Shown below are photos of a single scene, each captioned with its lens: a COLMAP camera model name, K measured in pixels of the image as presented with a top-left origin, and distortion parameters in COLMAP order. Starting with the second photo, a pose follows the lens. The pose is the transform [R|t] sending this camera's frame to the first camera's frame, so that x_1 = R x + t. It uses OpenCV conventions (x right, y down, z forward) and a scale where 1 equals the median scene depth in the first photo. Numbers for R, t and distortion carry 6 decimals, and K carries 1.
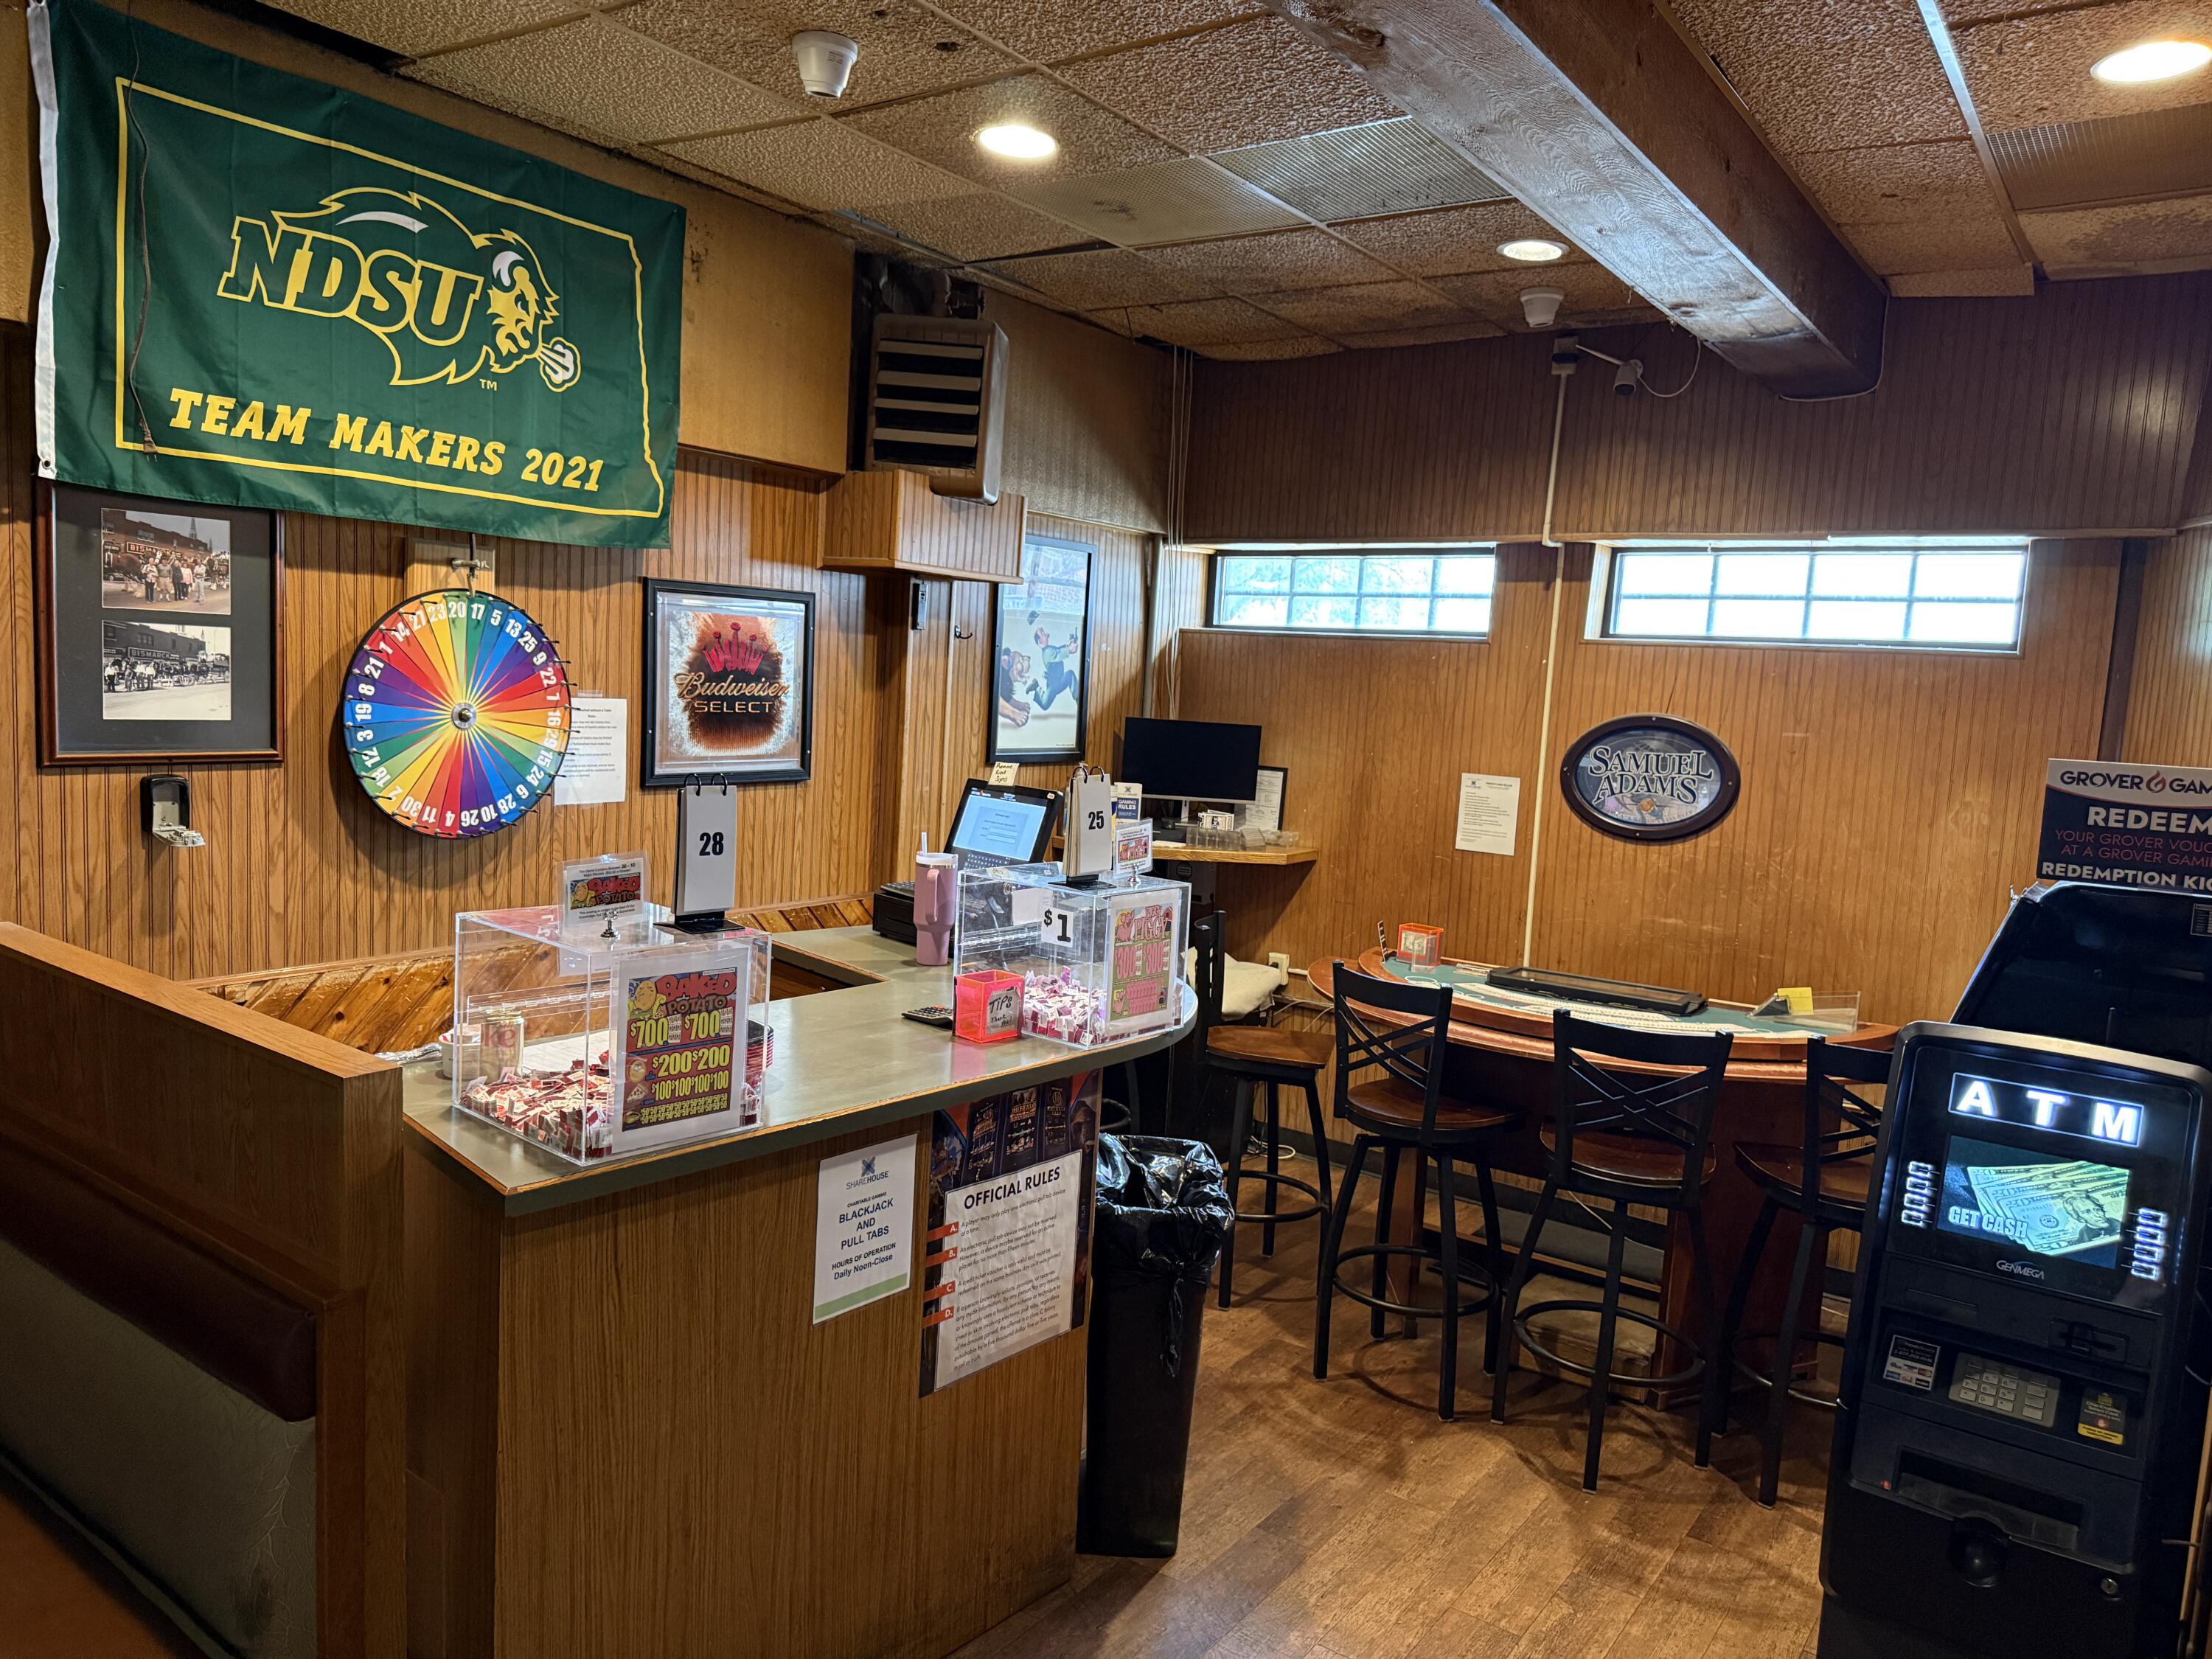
lens RADIAL K [[1569.7, 0, 1112.9], [0, 1569.7, 836.2], [0, 0, 1]] dist [0.047862, -0.045743]
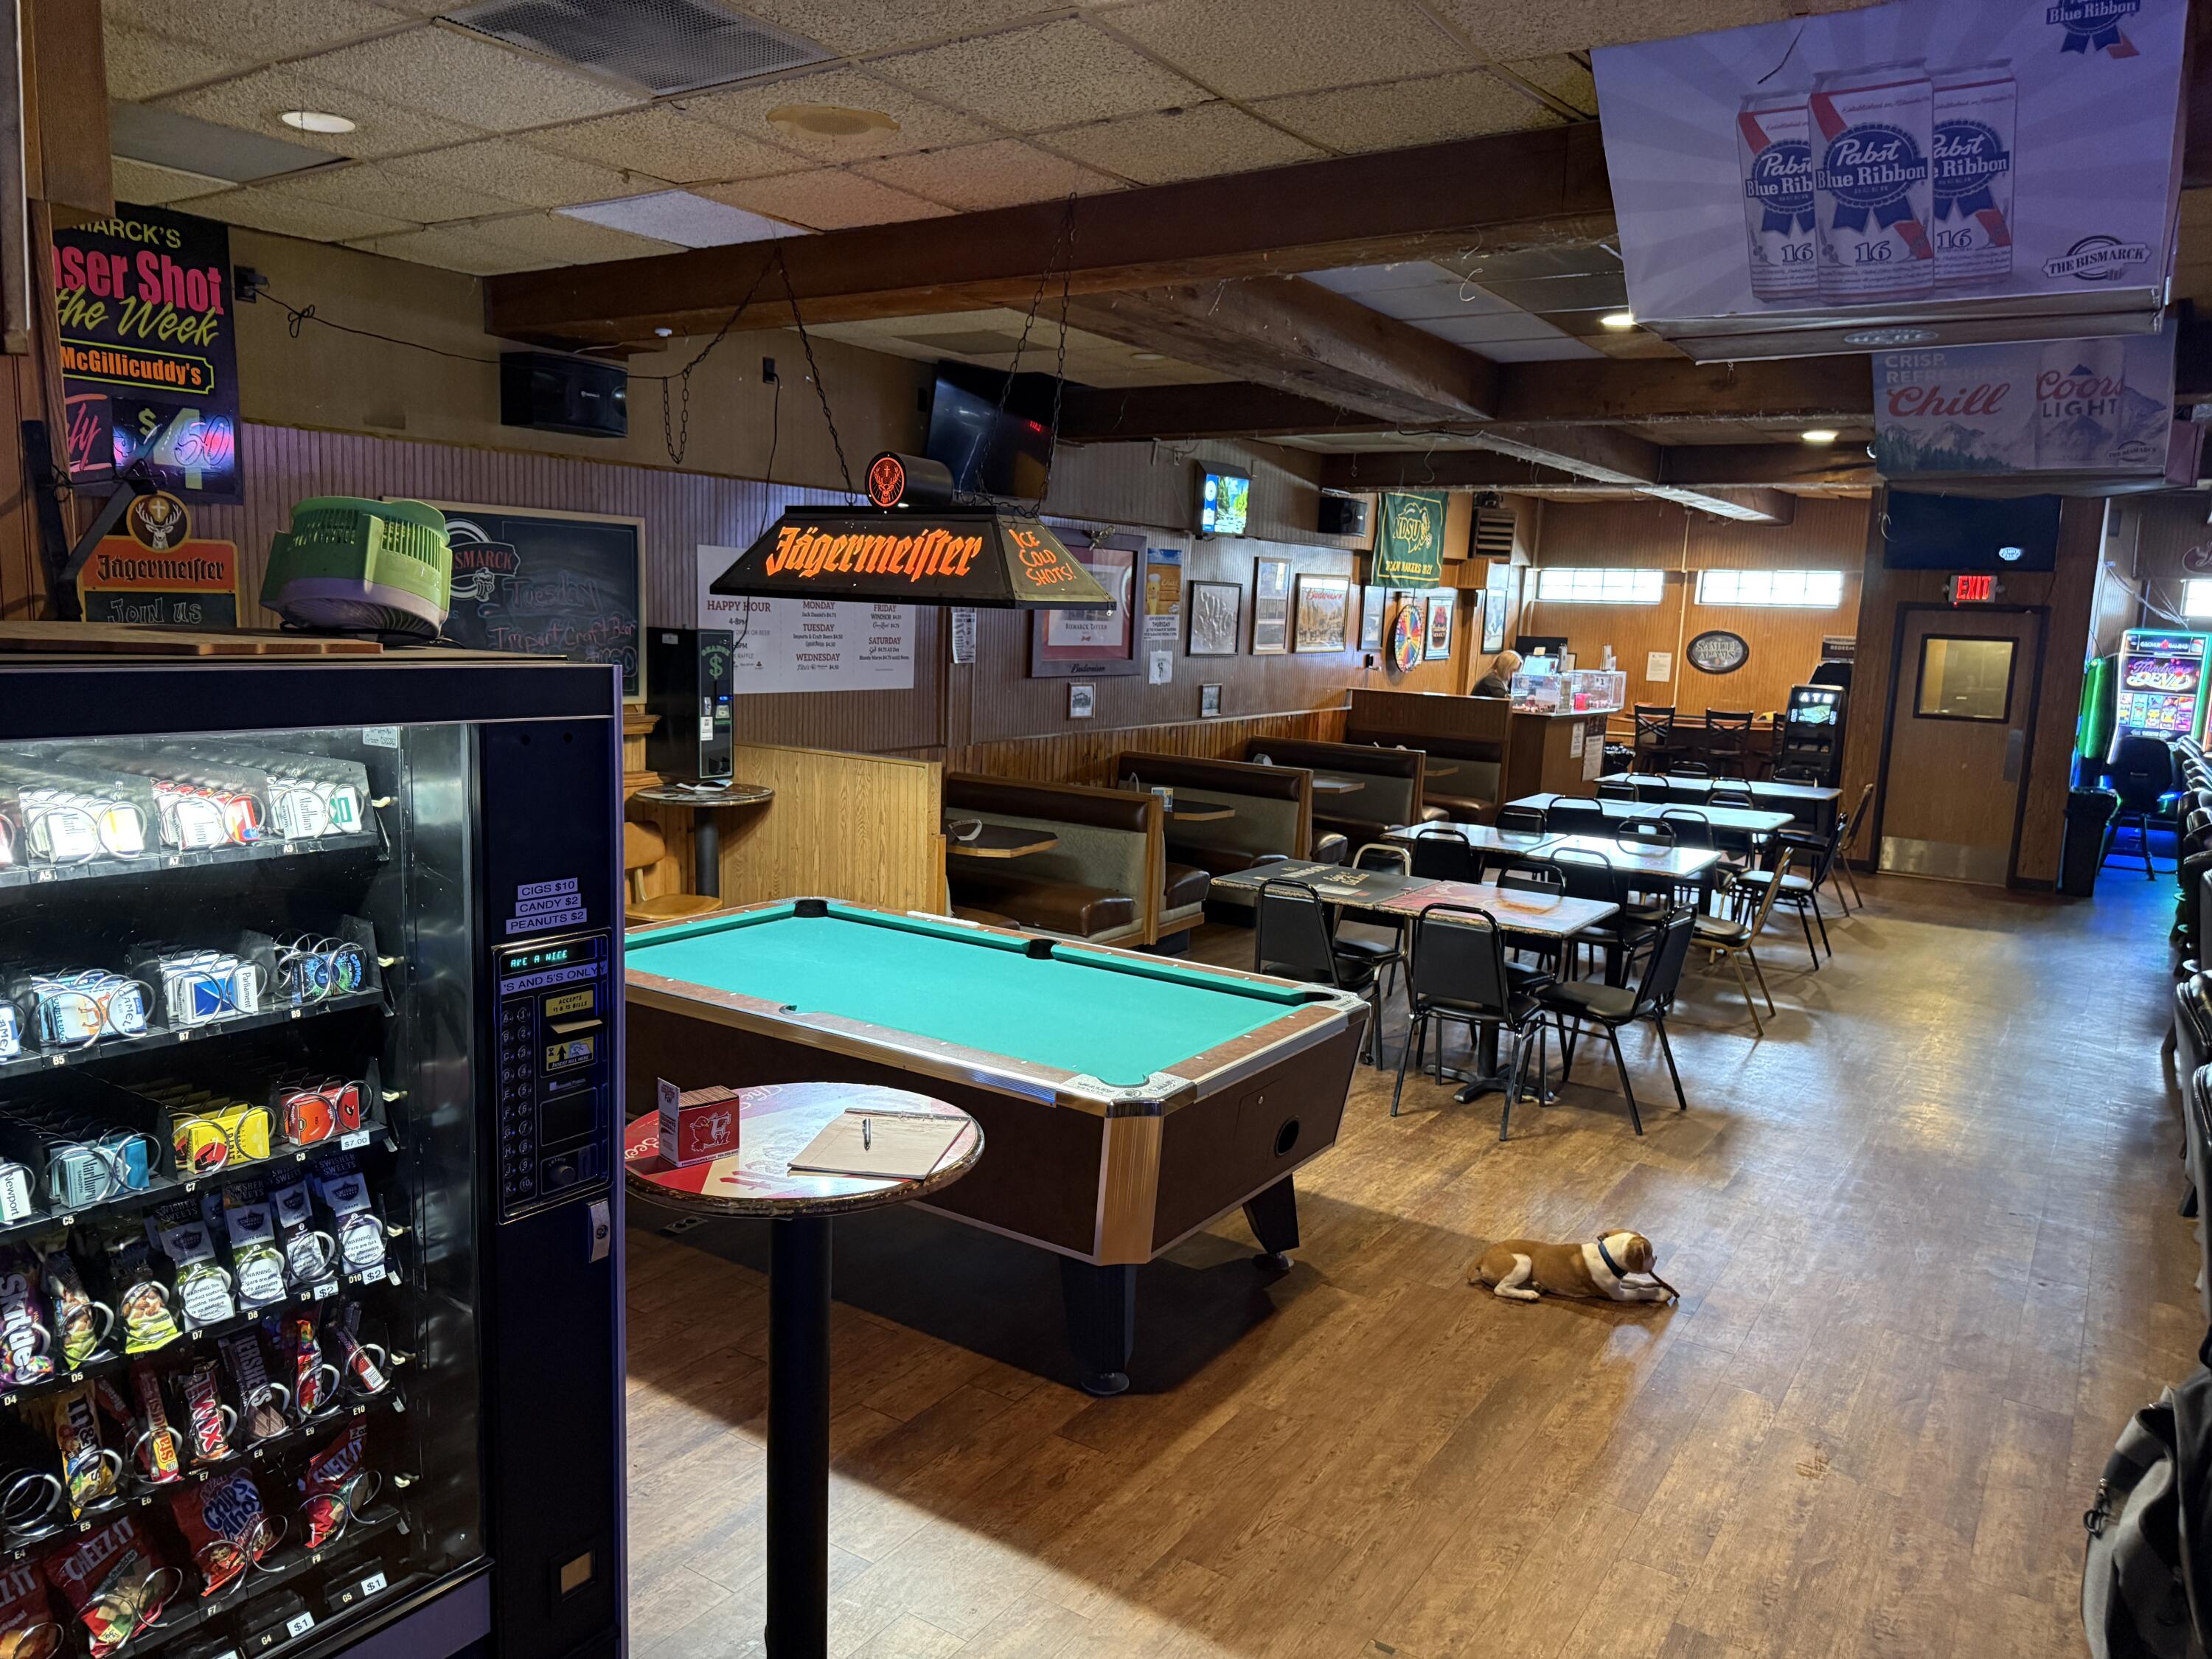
lens RADIAL K [[1569.7, 0, 1097.5], [0, 1569.7, 828.0], [0, 0, 1]] dist [0.047862, -0.045743]
pose [[0.999601, -0.022947, 0.016492, -0.979747], [0.022299, 0.999011, 0.038467, 0.171675], [-0.017358, -0.038084, 0.999124, -2.174796]]
